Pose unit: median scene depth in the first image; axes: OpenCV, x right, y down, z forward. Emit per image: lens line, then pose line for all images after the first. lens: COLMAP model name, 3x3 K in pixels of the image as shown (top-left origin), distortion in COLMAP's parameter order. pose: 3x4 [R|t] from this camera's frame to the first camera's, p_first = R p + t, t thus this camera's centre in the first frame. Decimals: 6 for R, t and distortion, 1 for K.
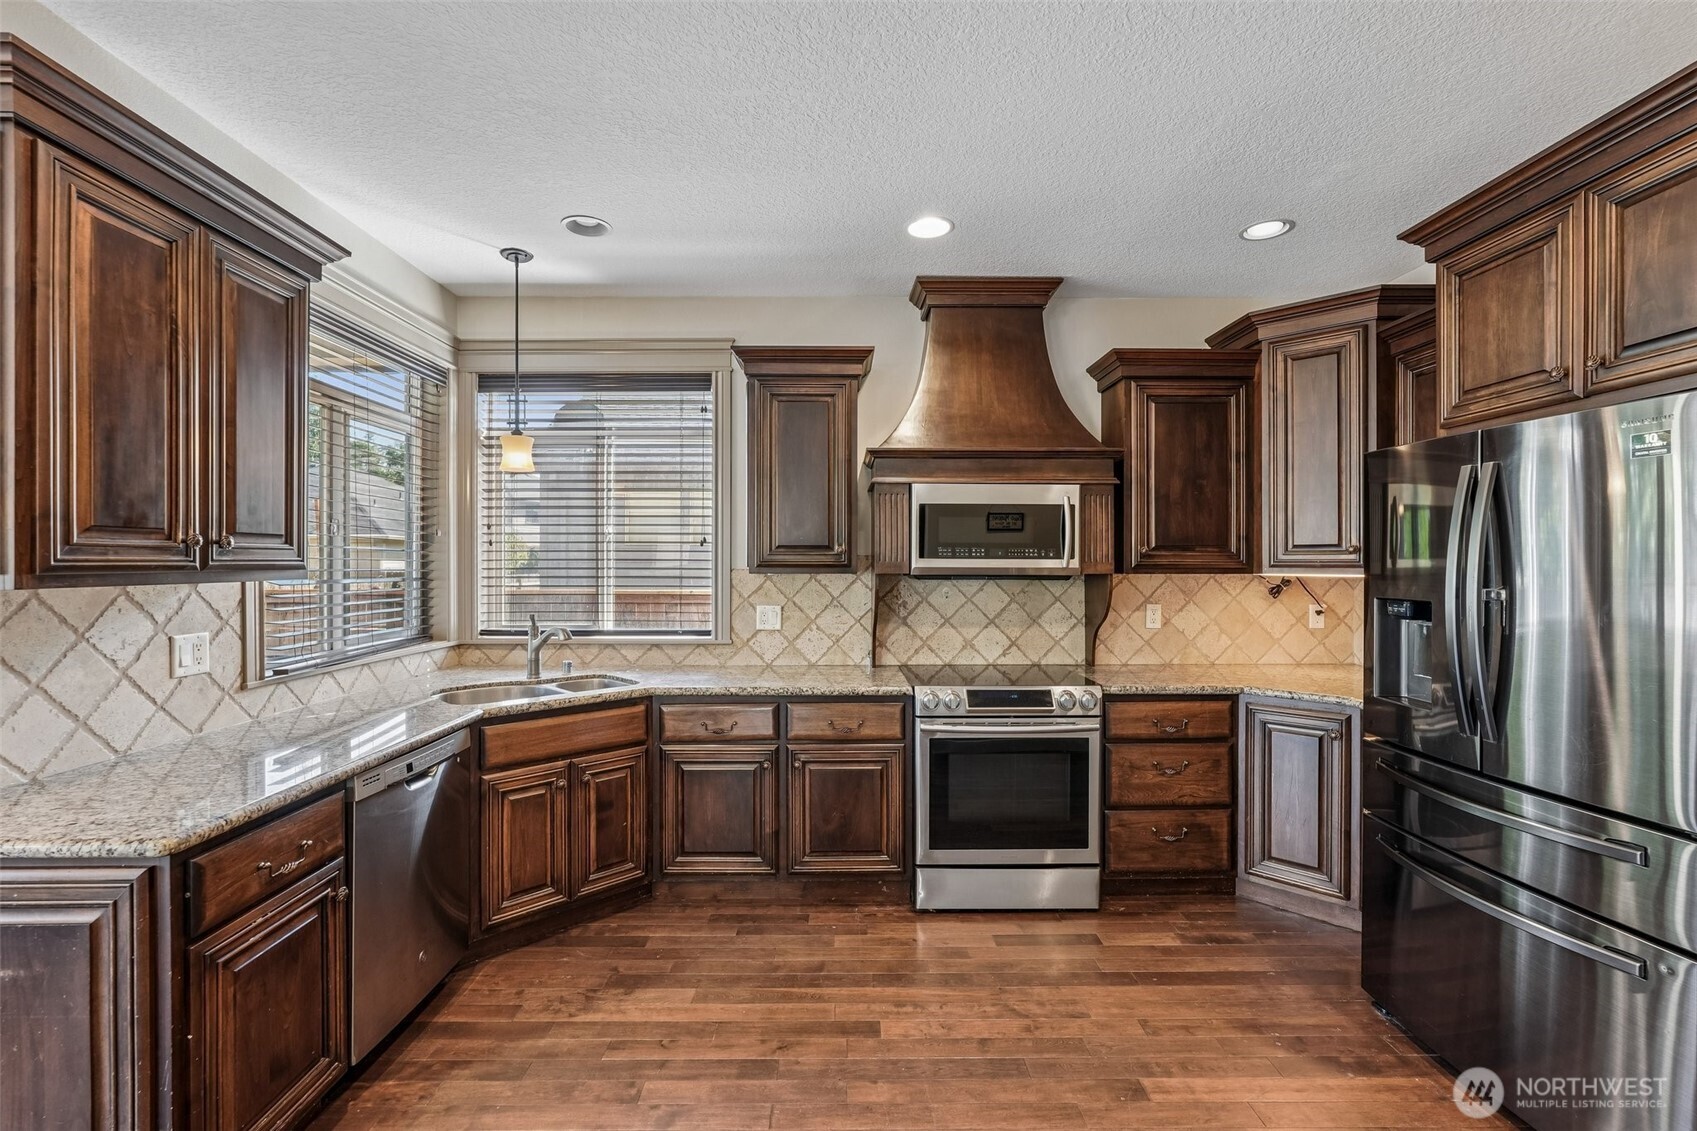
lens RADIAL K [[754.3, 0, 842.4], [0, 754.3, 563.4], [0, 0, 1]] dist [-0.012449, 0.005249]
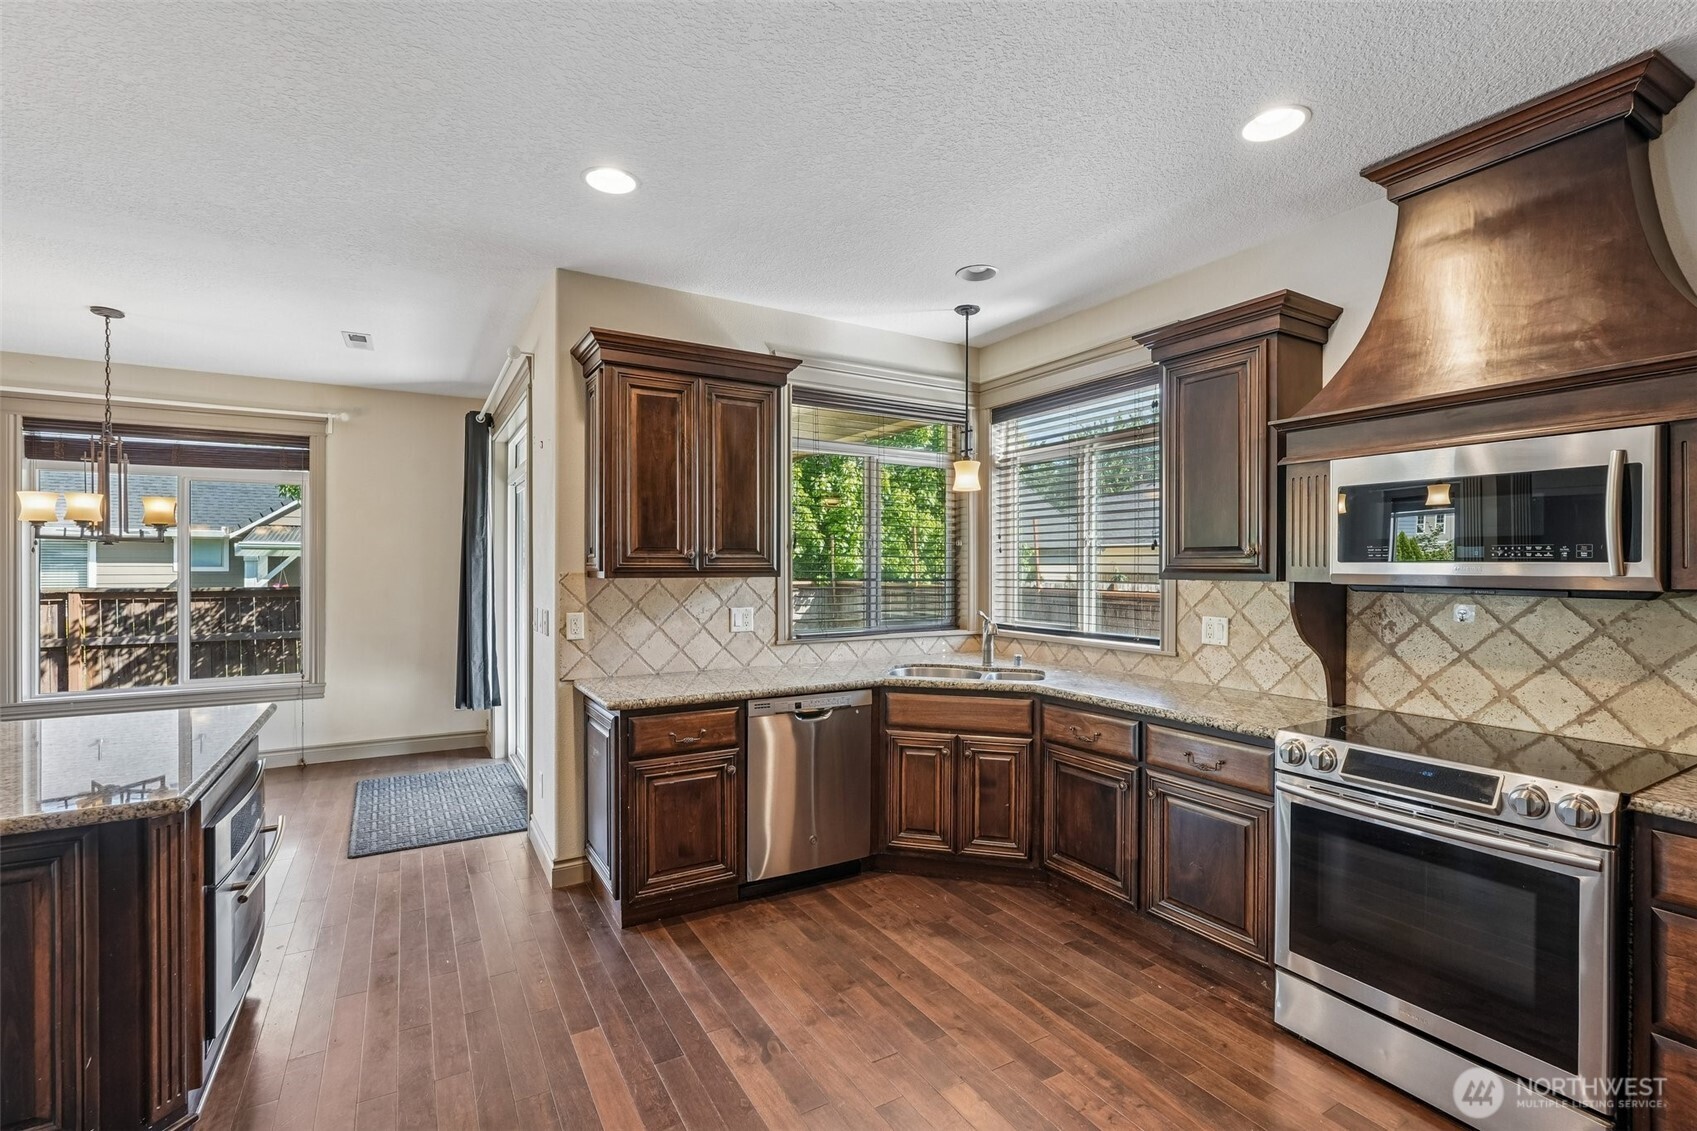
lens RADIAL K [[754.3, 0, 843.8], [0, 754.3, 570.4], [0, 0, 1]] dist [-0.012449, 0.005249]
pose [[0.501247, 0.005564, -0.865286, 0.522507], [-0.003472, 0.999984, 0.004420, 0.000010], [0.865297, 0.000789, 0.501259, 0.234818]]
